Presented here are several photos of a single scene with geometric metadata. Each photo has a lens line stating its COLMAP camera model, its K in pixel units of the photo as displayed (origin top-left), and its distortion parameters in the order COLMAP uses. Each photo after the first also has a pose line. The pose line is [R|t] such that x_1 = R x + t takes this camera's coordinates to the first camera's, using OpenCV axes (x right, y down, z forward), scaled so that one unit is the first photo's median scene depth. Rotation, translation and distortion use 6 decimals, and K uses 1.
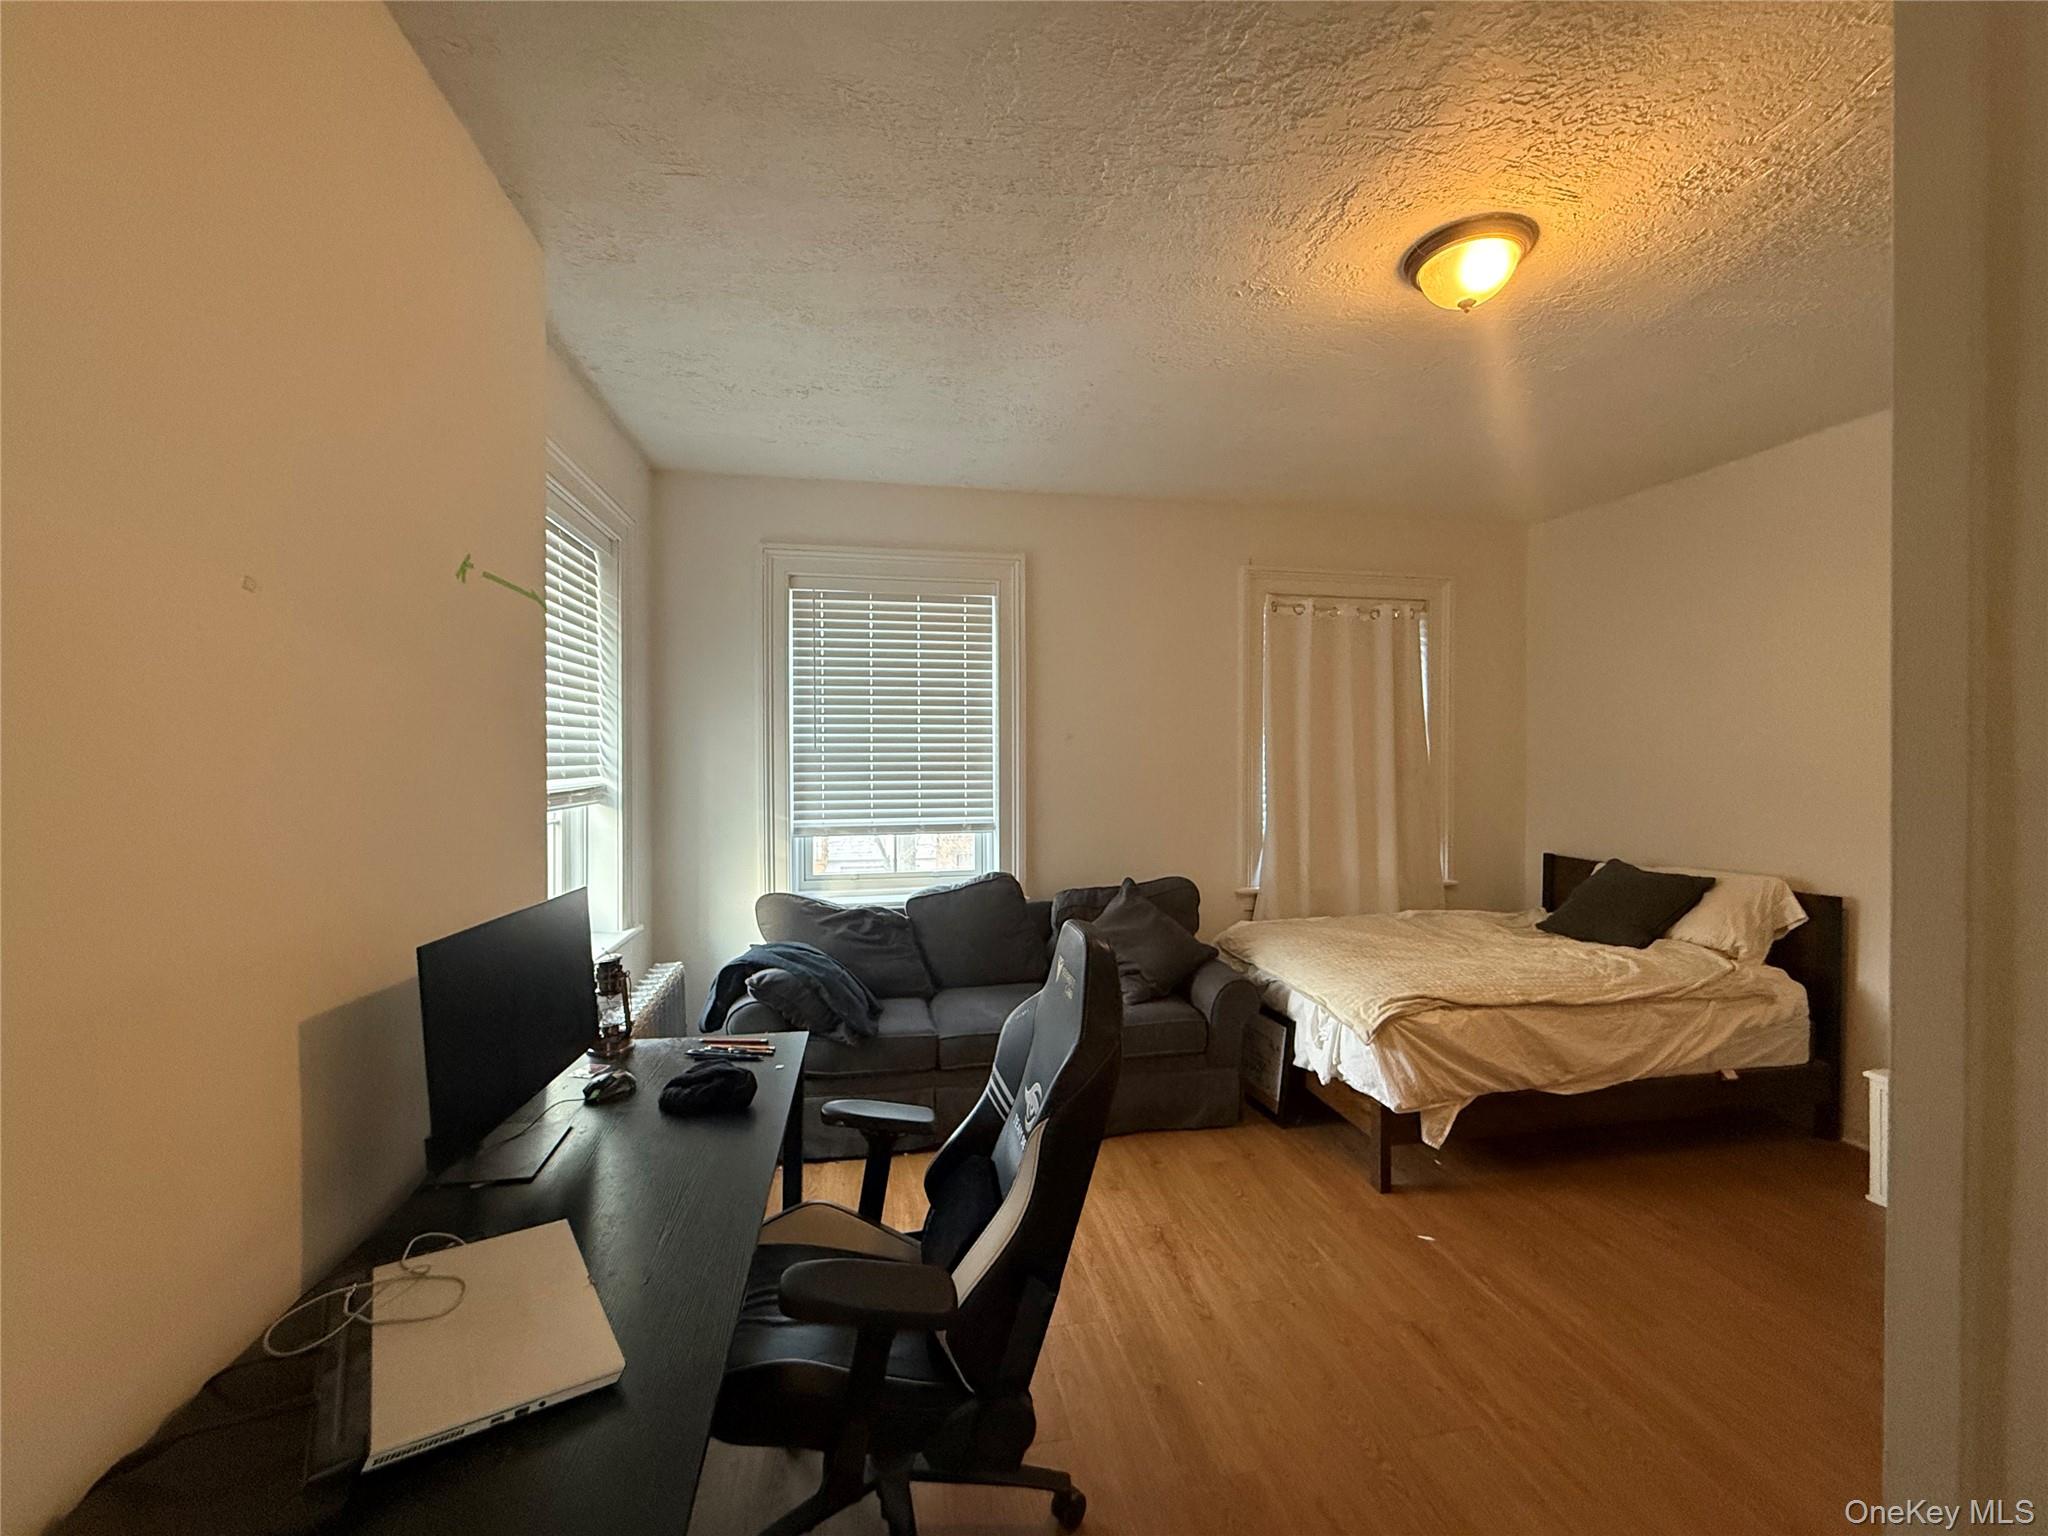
lens RADIAL K [[817.7, 0, 1018.0], [0, 817.7, 766.5], [0, 0, 1]] dist [-0.000506, 0.000281]
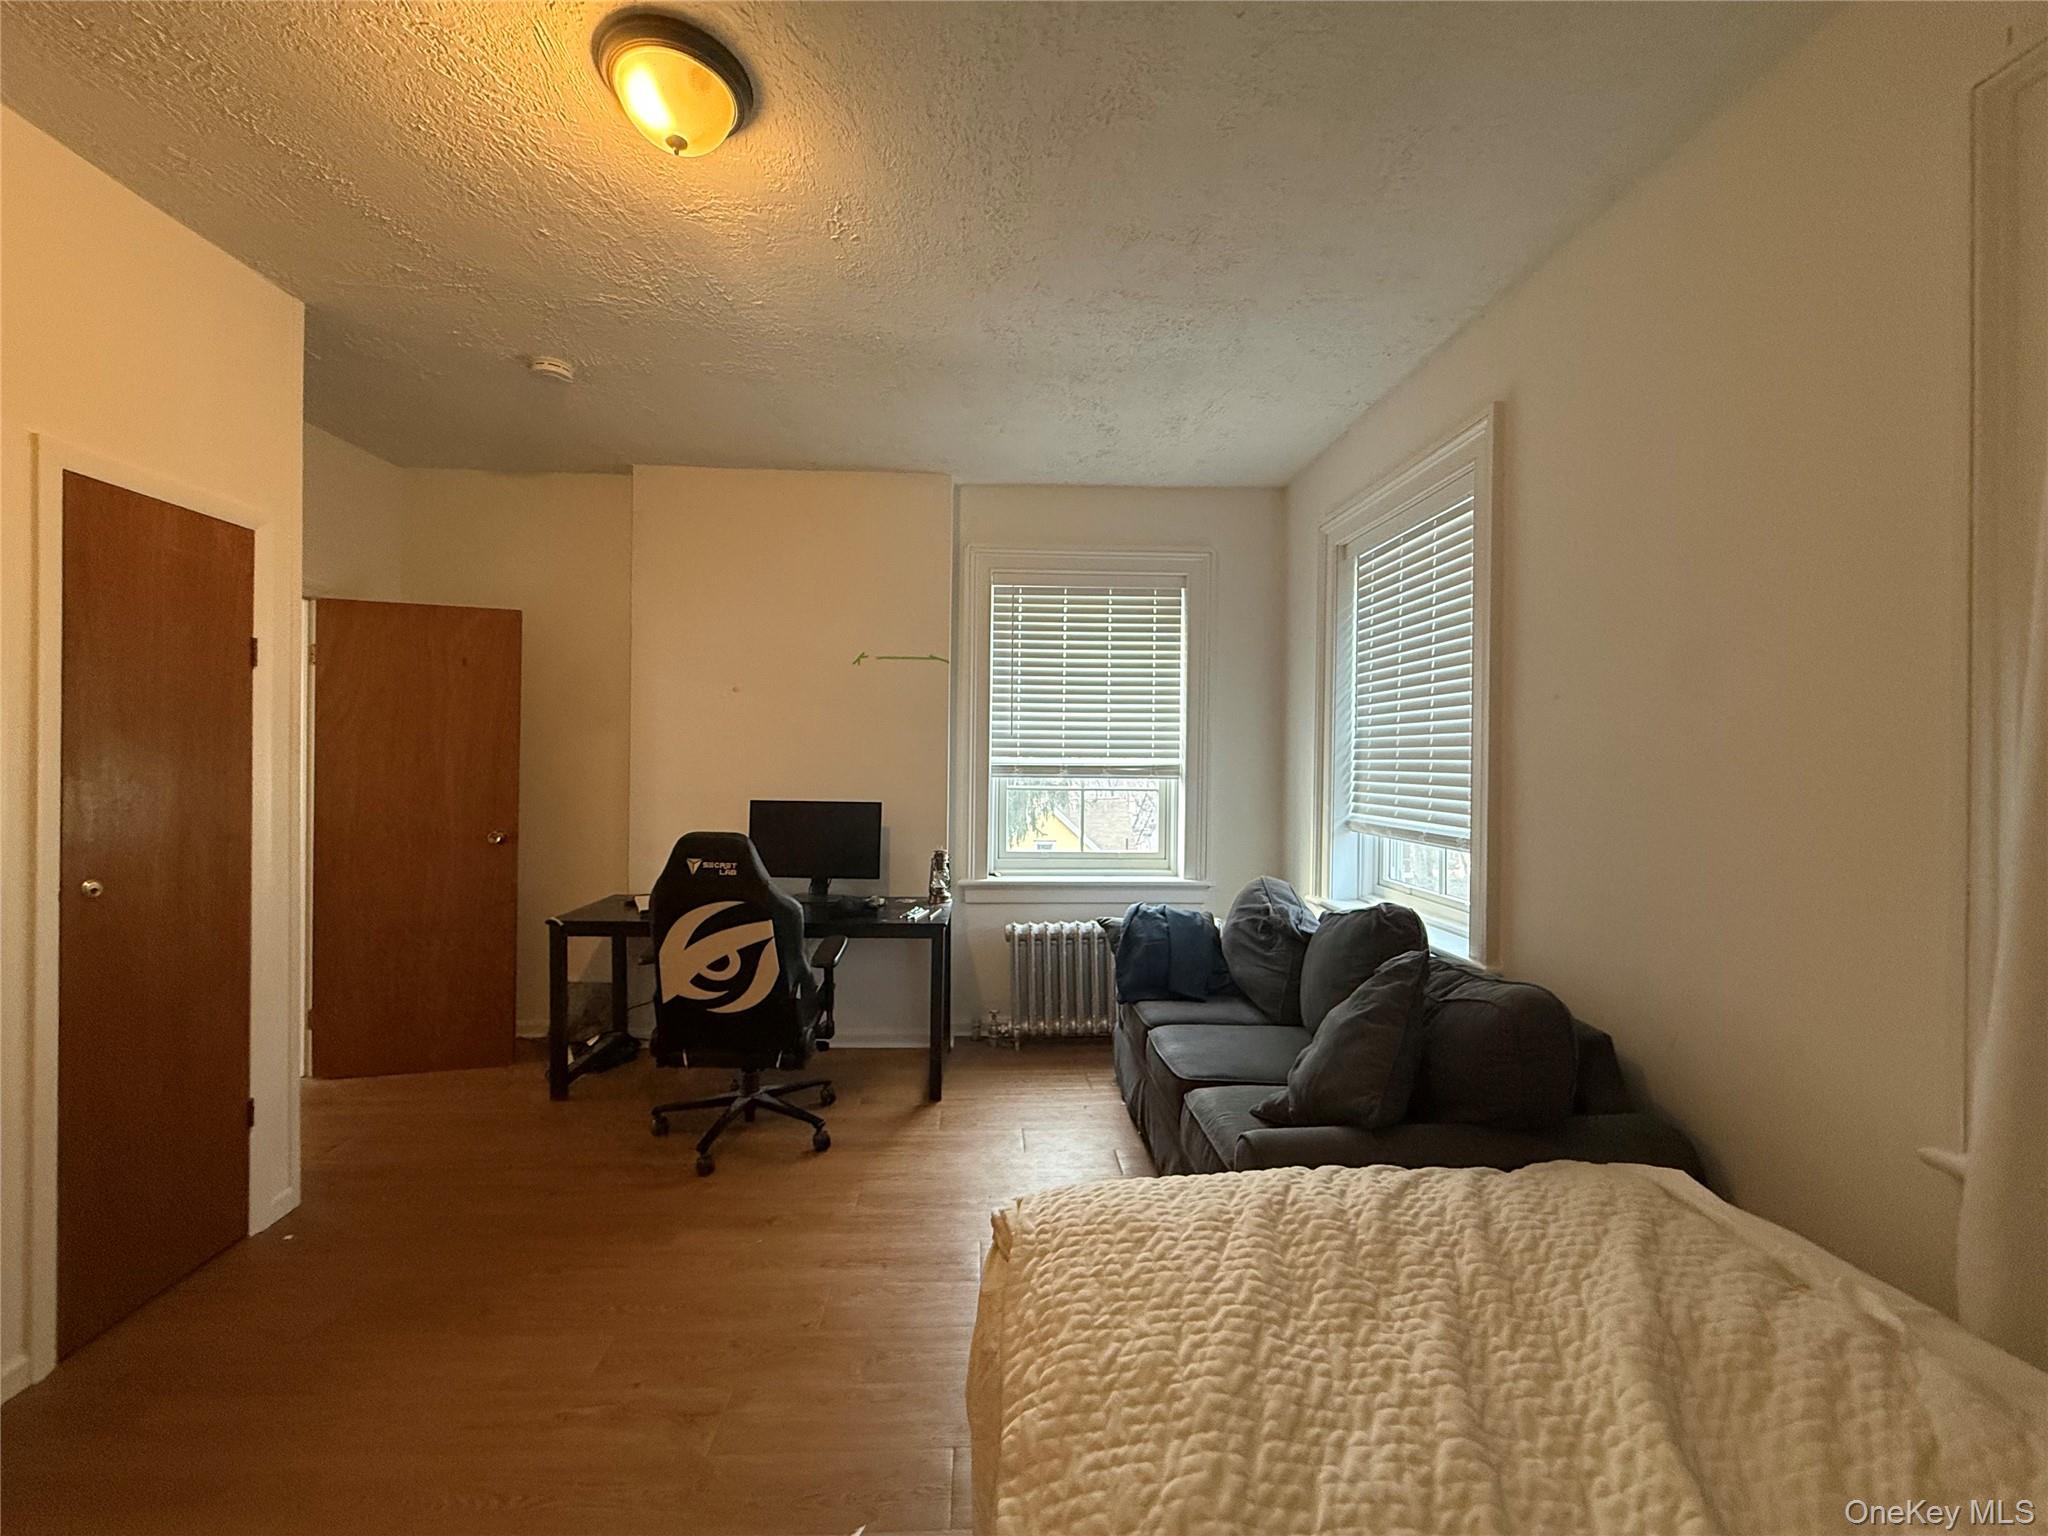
lens RADIAL K [[817.7, 0, 1018.0], [0, 817.7, 766.5], [0, 0, 1]] dist [-0.000506, 0.000281]
pose [[-0.144148, 0.017860, -0.989395, 1.292712], [-0.022367, 0.999523, 0.021301, 0.005958], [0.989303, 0.025200, -0.143680, 1.457115]]
